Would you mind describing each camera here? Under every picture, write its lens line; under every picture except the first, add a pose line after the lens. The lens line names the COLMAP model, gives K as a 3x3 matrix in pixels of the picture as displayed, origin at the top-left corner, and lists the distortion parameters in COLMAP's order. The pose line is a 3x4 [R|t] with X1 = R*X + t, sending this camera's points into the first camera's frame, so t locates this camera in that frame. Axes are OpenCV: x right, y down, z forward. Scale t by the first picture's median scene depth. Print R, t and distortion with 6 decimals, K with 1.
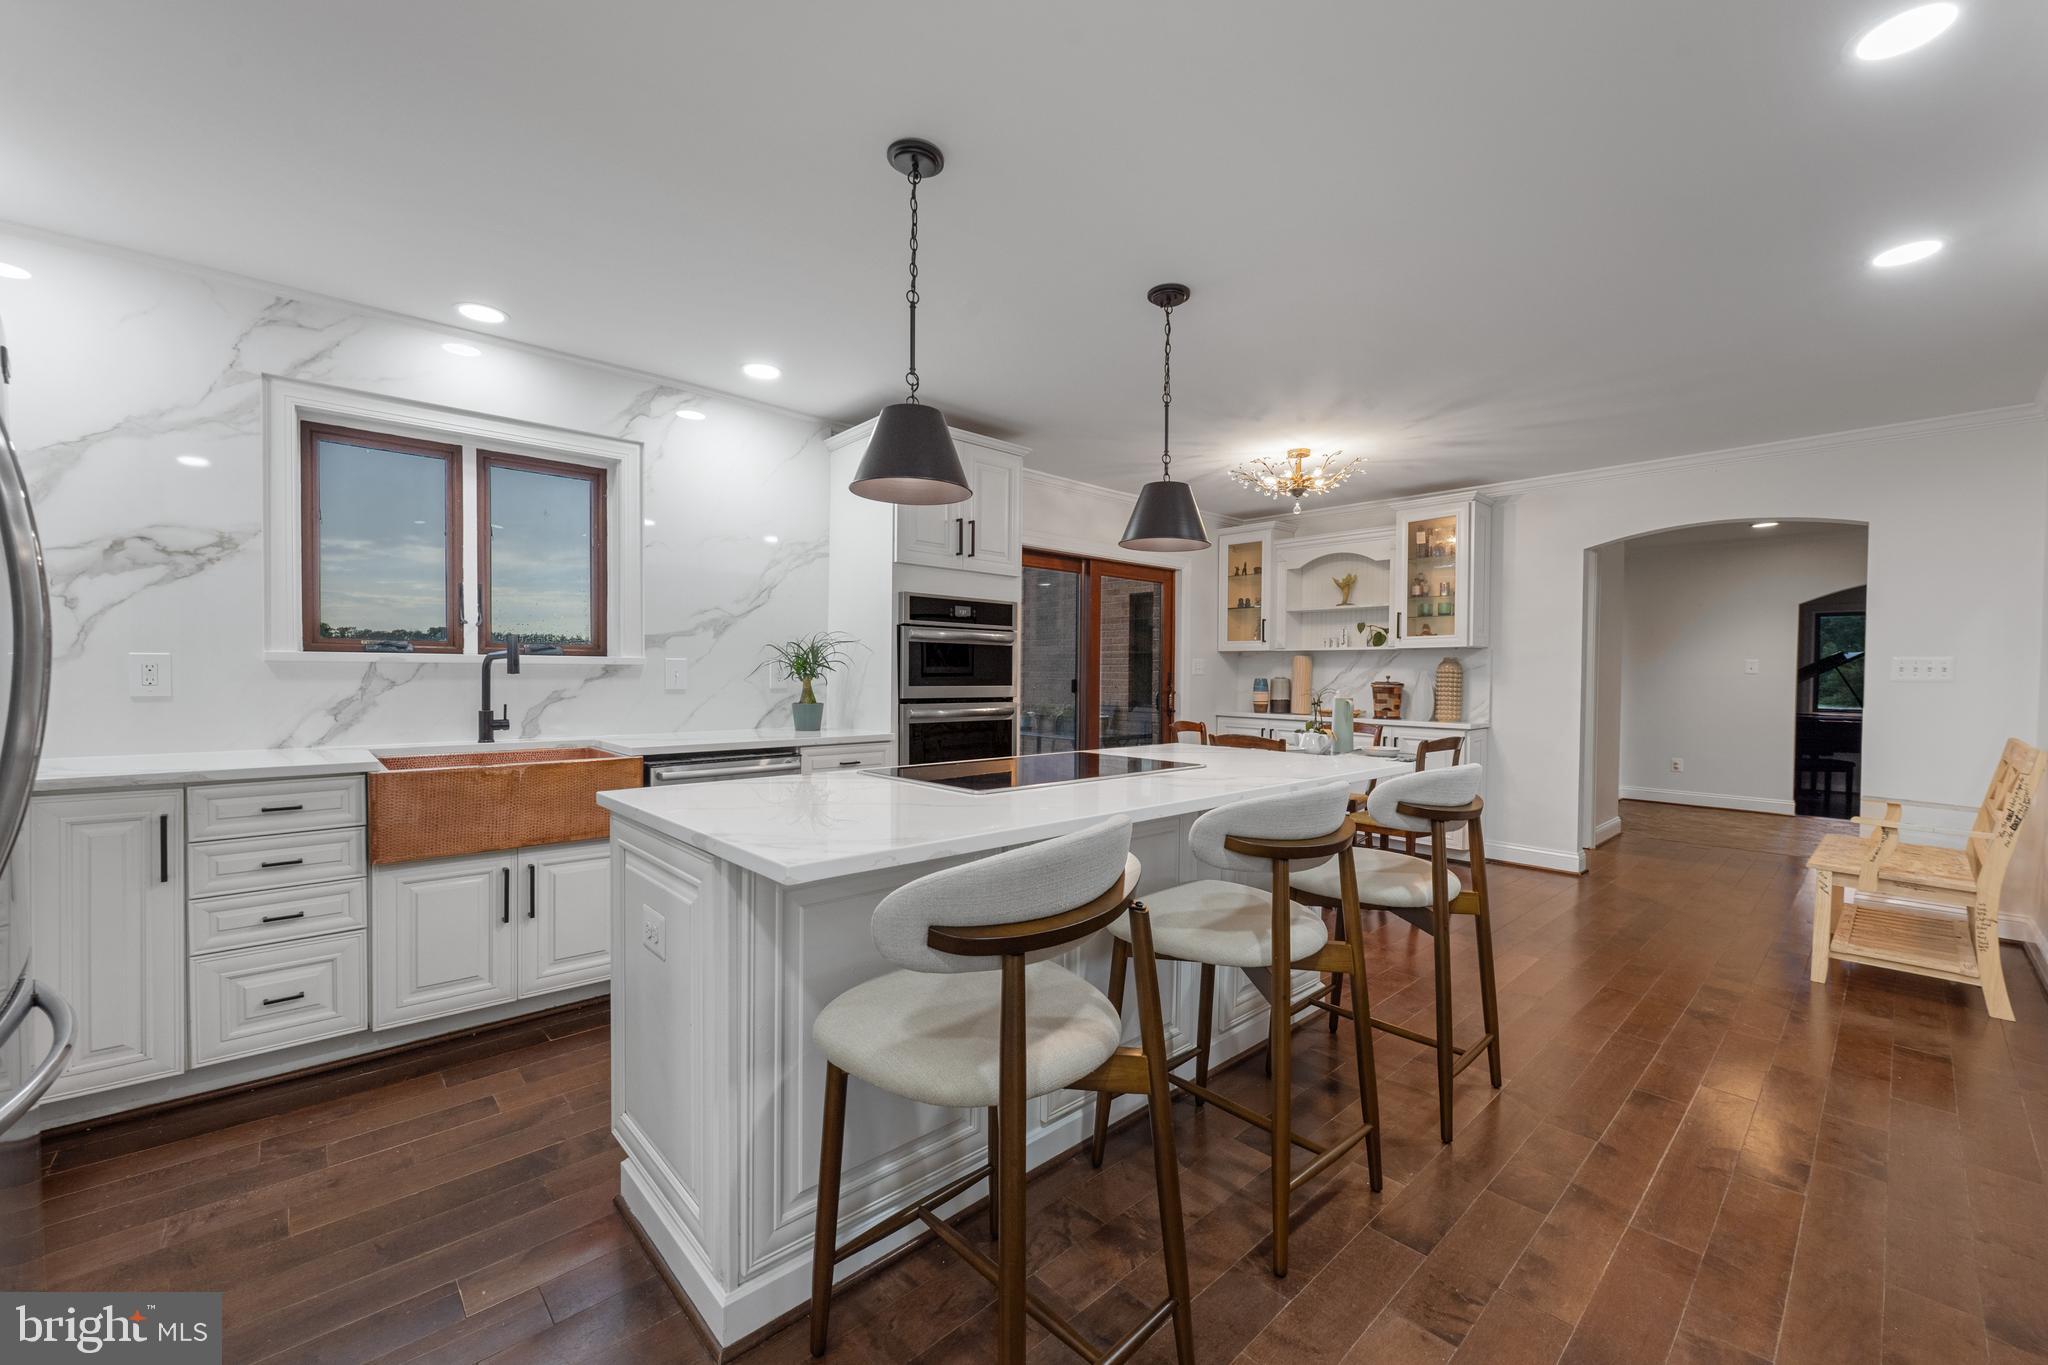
lens RADIAL K [[812.7, 0, 1022.2], [0, 812.7, 691.1], [0, 0, 1]] dist [-0.010102, 0.002183]
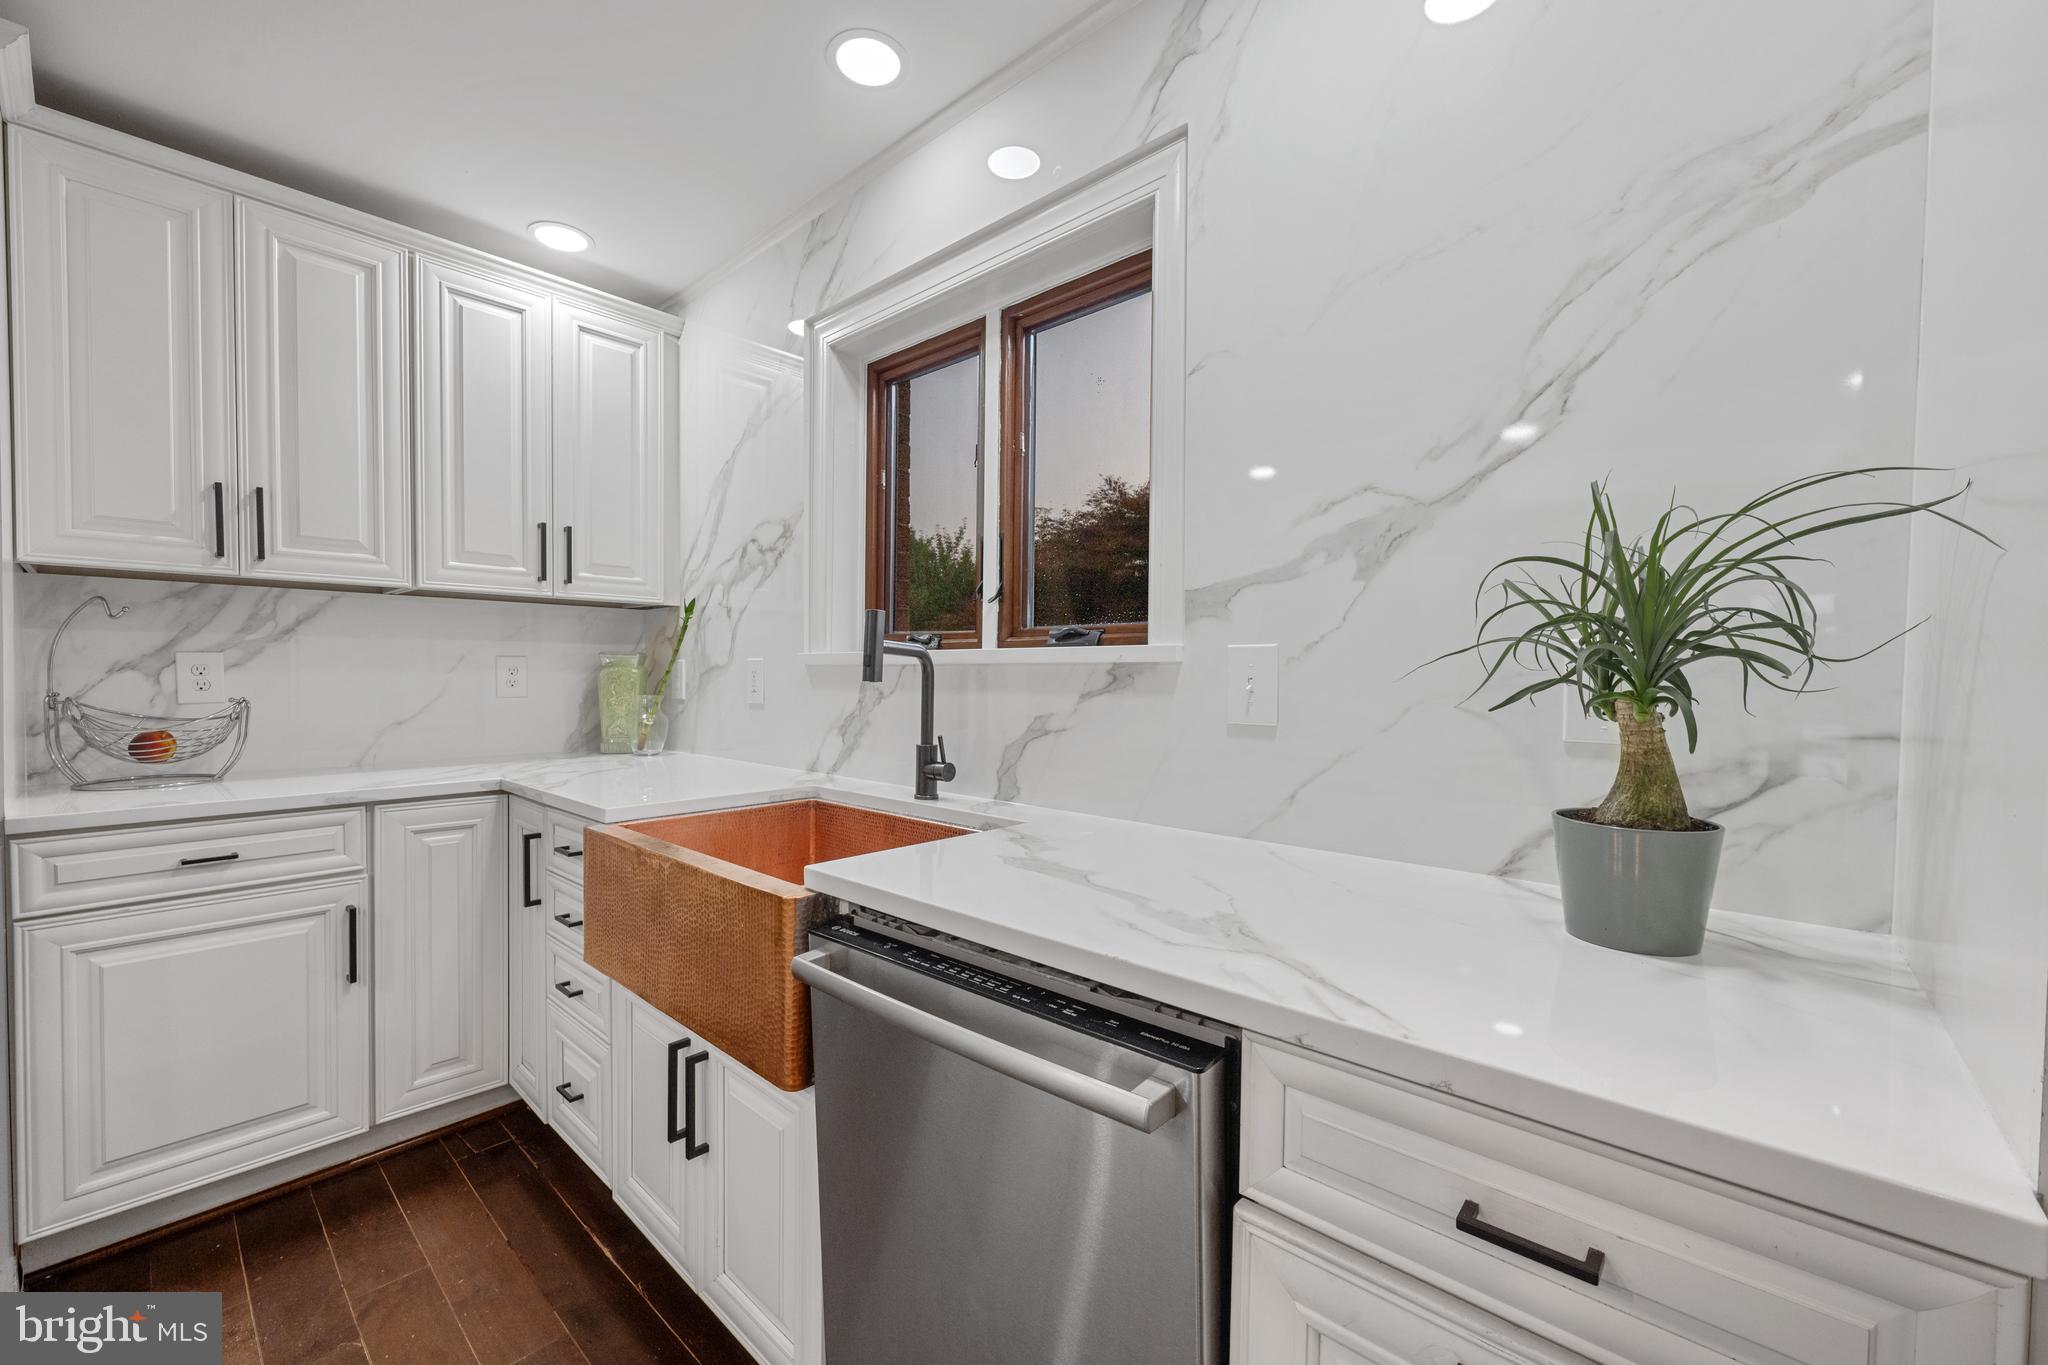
lens RADIAL K [[812.7, 0, 1011.1], [0, 812.7, 690.0], [0, 0, 1]] dist [-0.010102, 0.002183]
pose [[0.090392, 0.013329, -0.995817, -0.055388], [-0.027439, 0.999564, 0.010888, -0.018549], [0.995528, 0.026340, 0.090718, 0.791694]]
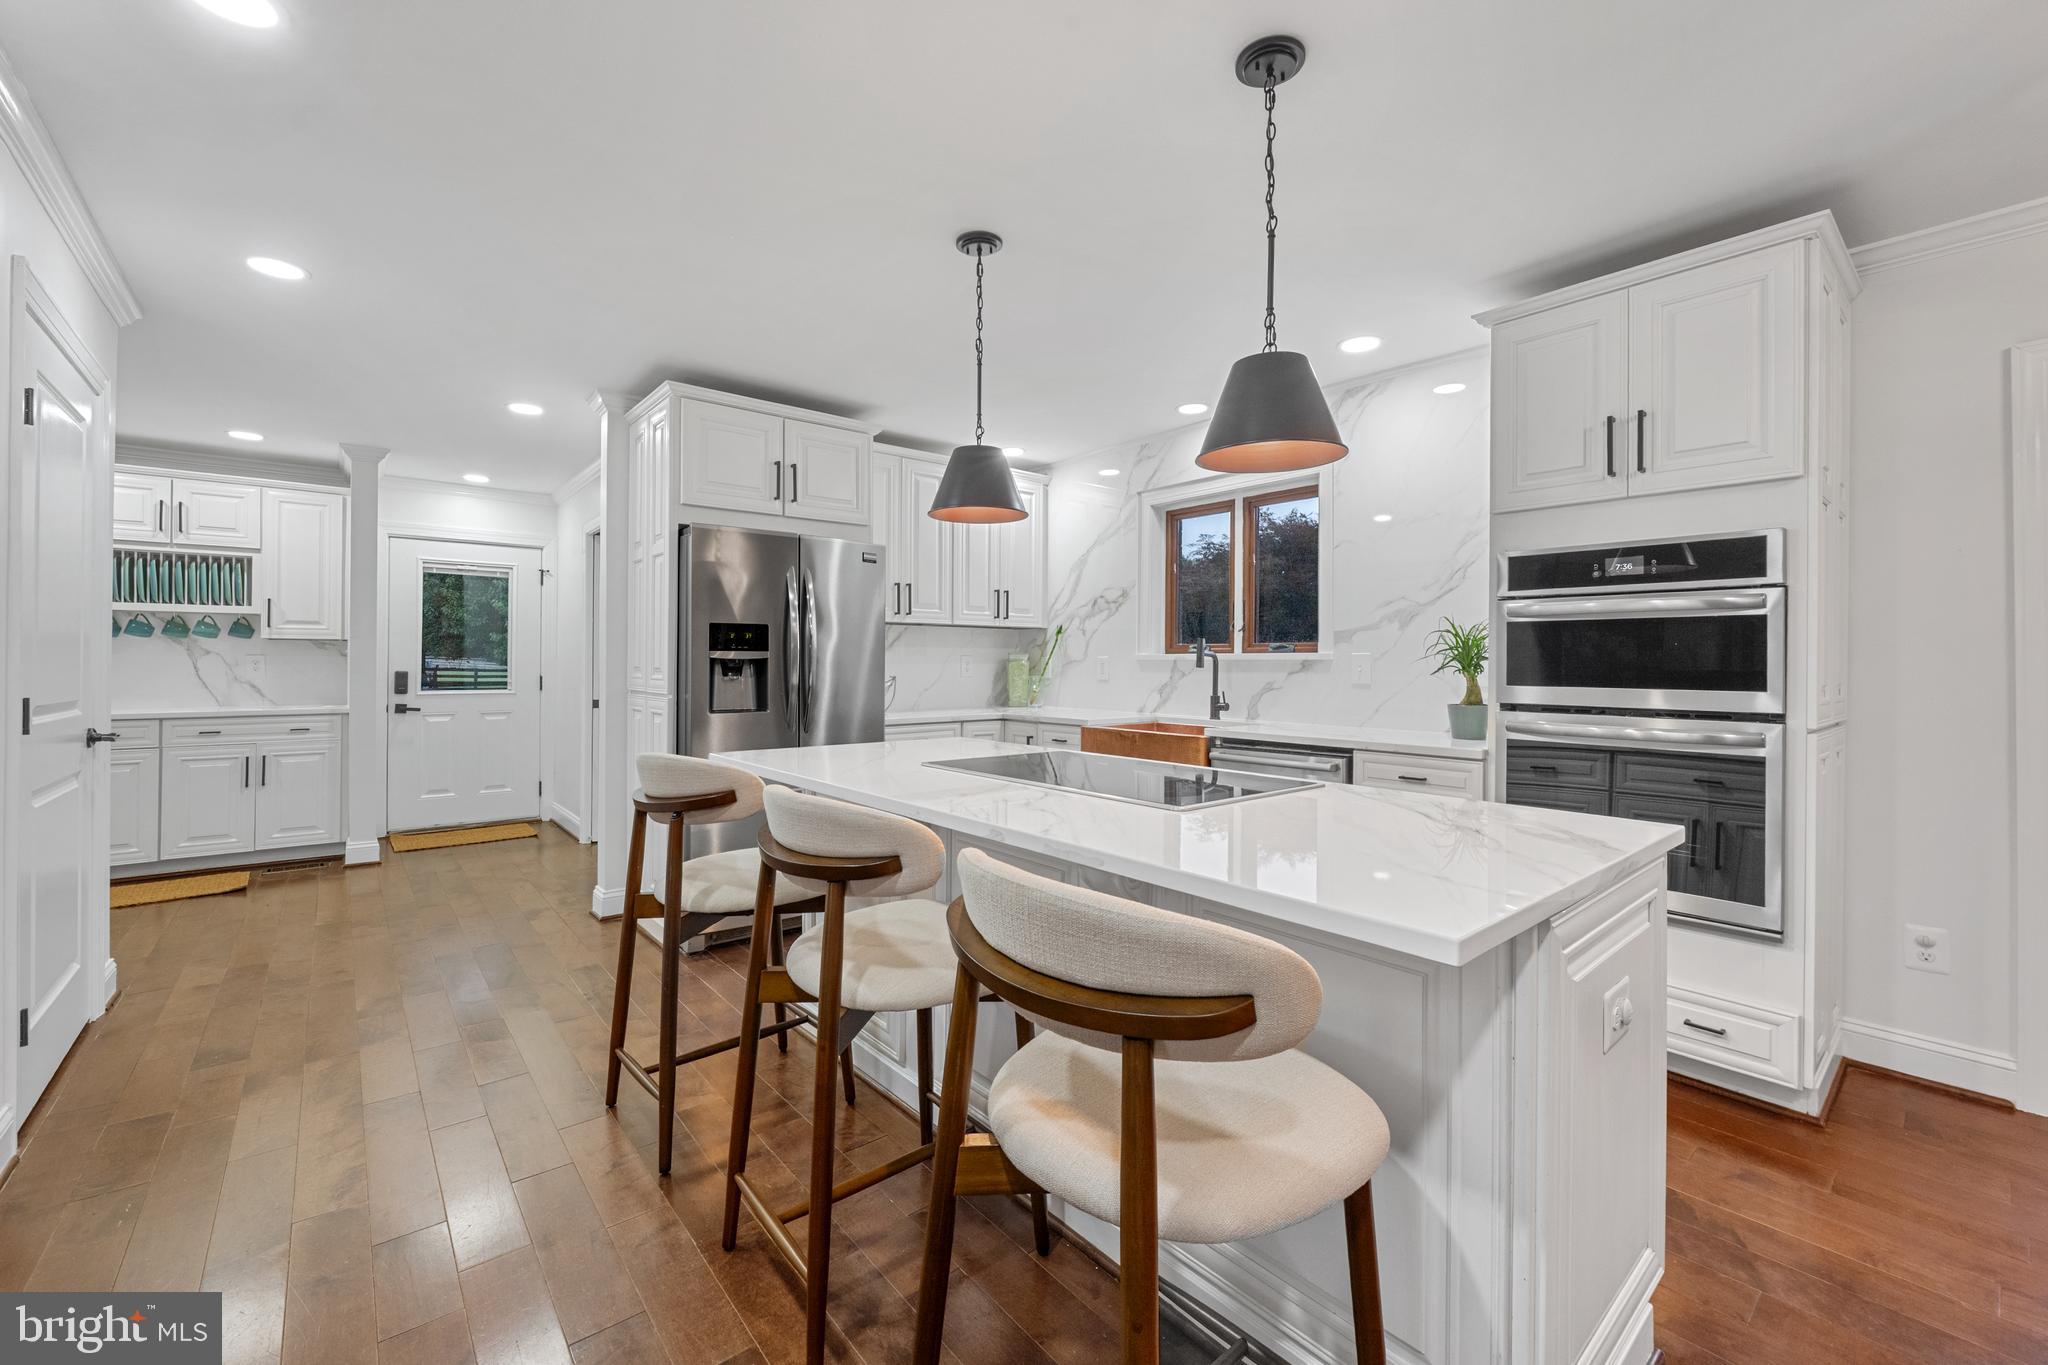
lens RADIAL K [[812.7, 0, 1019.2], [0, 812.7, 663.8], [0, 0, 1]] dist [-0.010102, 0.002183]
pose [[-0.044183, -0.006118, -0.999005, 0.551960], [-0.025406, 0.999665, -0.004998, -0.010160], [0.998700, 0.025160, -0.044323, 0.576931]]
